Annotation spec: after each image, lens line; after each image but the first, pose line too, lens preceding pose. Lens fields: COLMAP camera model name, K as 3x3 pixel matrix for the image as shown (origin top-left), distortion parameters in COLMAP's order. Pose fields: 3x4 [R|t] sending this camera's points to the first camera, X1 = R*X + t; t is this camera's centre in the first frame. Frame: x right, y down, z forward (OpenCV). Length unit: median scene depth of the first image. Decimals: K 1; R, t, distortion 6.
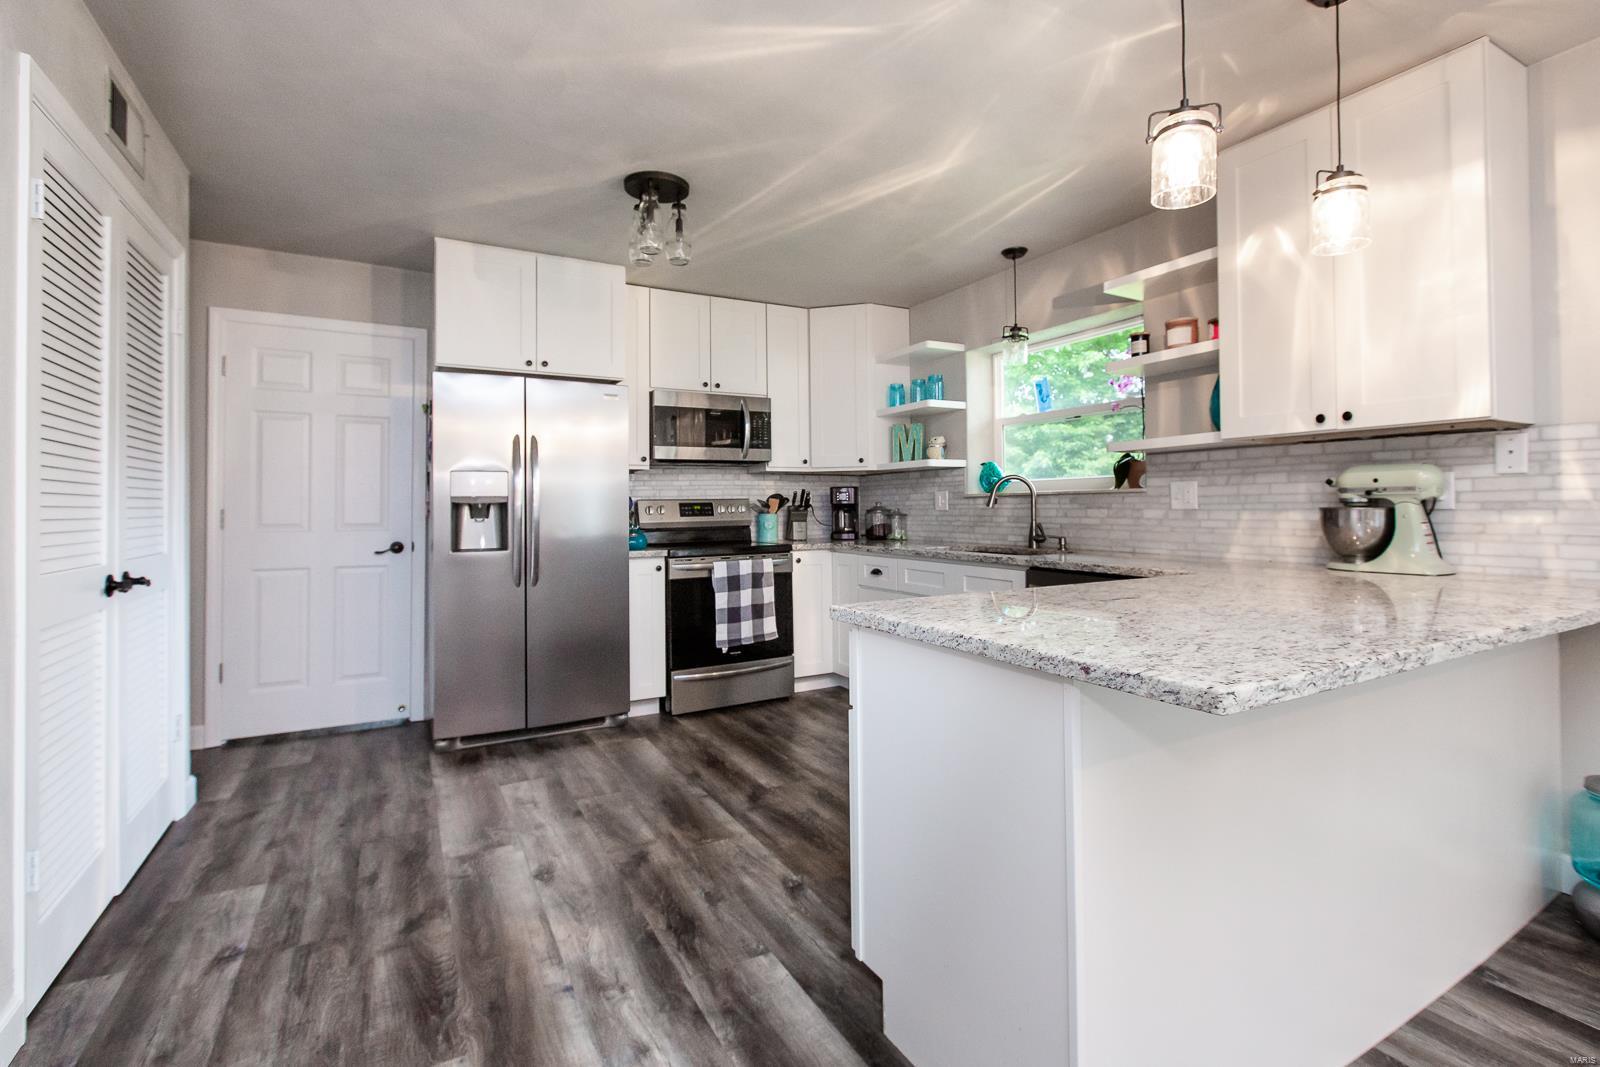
lens RADIAL K [[722.0, 0, 779.0], [0, 722.0, 502.3], [0, 0, 1]] dist [-0.003340, -0.000660]
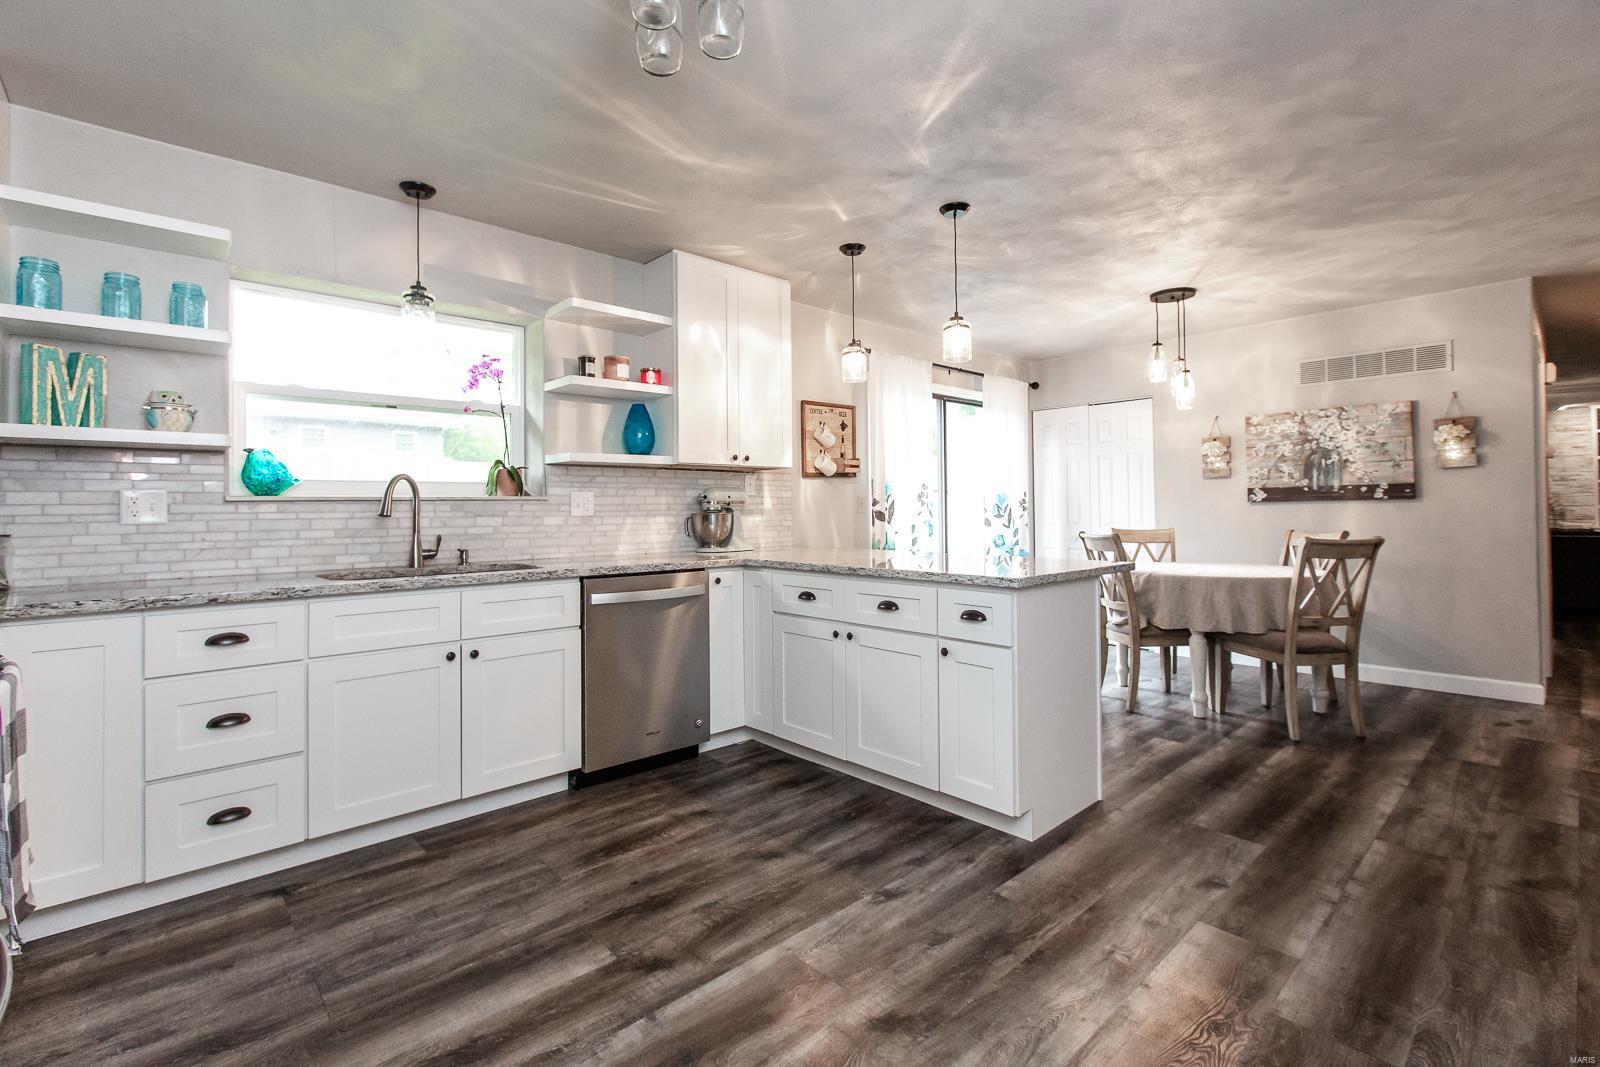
lens RADIAL K [[722.0, 0, 808.8], [0, 722.0, 506.8], [0, 0, 1]] dist [-0.003340, -0.000660]
pose [[-0.260222, 0.011421, 0.965481, -0.844807], [0.004442, 0.999934, -0.010631, 0.011590], [-0.965539, 0.001522, -0.260255, 1.261129]]
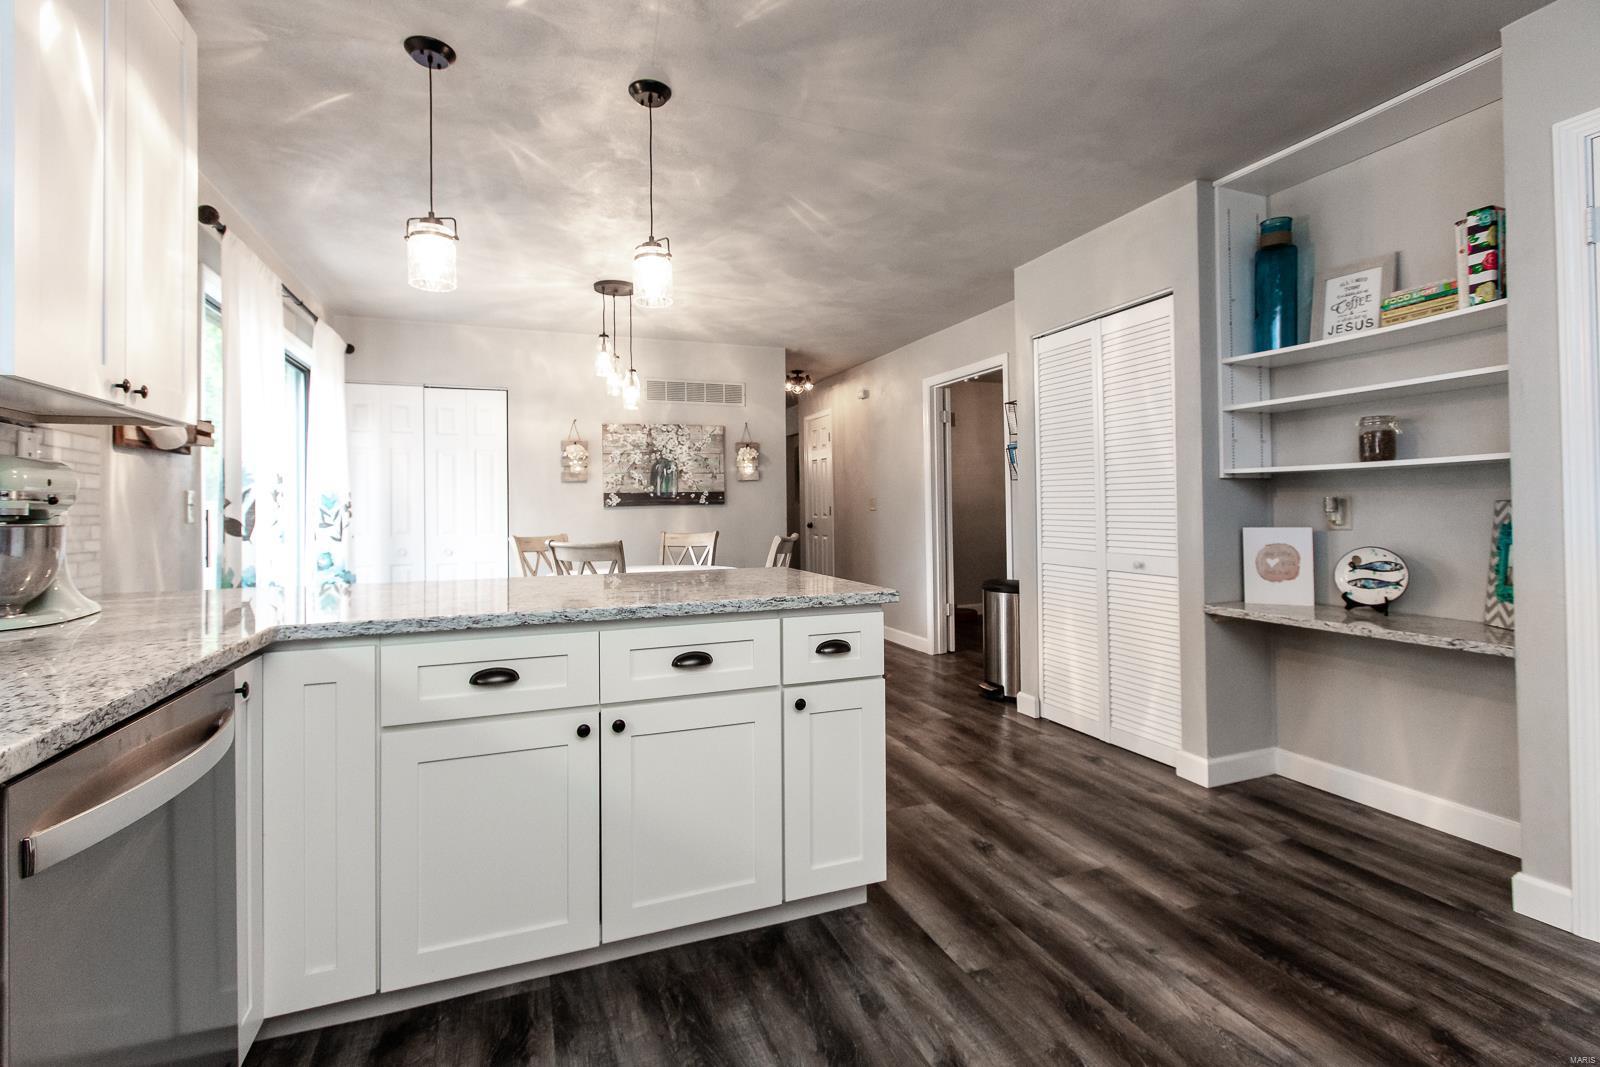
lens RADIAL K [[722.0, 0, 784.3], [0, 722.0, 505.0], [0, 0, 1]] dist [-0.003340, -0.000660]
pose [[-0.992486, 0.017973, 0.121030, 0.080860], [0.016815, 0.999803, -0.010584, 0.008570], [-0.121196, -0.008470, -0.992592, 1.573976]]
